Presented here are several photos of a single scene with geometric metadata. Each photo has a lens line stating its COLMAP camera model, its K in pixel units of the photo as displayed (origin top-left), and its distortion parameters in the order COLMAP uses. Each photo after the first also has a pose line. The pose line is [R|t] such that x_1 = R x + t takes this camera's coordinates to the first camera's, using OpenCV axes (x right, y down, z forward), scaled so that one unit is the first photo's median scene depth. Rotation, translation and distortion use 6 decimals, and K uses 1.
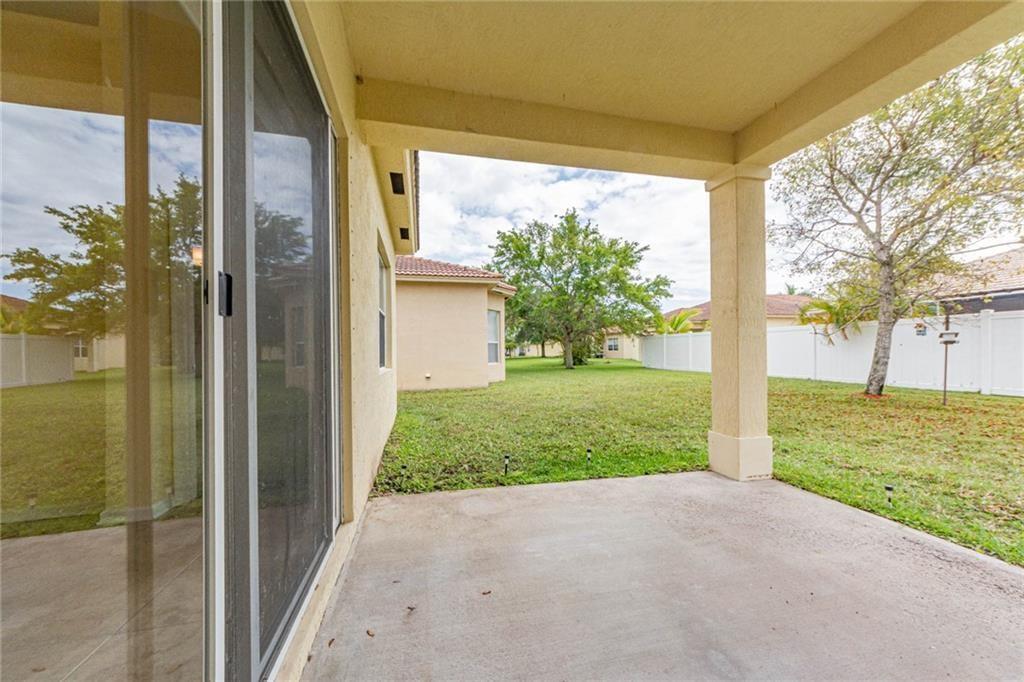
lens RADIAL K [[371.2, 0, 508.3], [0, 371.2, 344.7], [0, 0, 1]] dist [-0.004180, 0.000727]
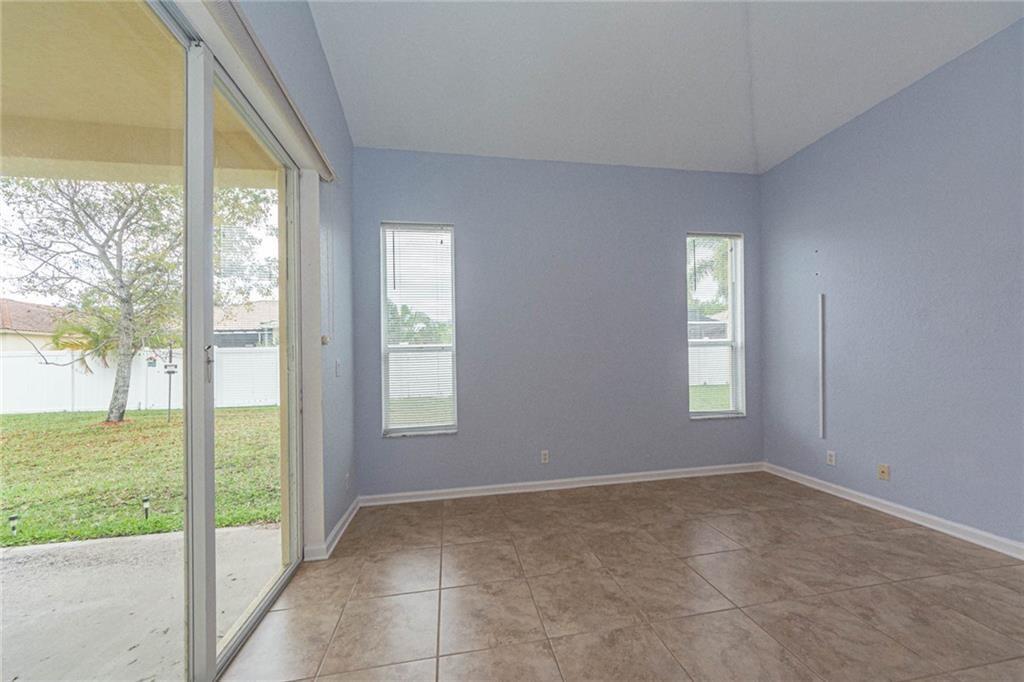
lens RADIAL K [[371.2, 0, 515.4], [0, 371.2, 351.2], [0, 0, 1]] dist [-0.004180, 0.000727]
pose [[0.061149, 0.035625, 0.997493, 0.000988], [0.004324, 0.999344, -0.035956, -0.023316], [-0.998119, 0.006512, 0.060954, -0.214074]]
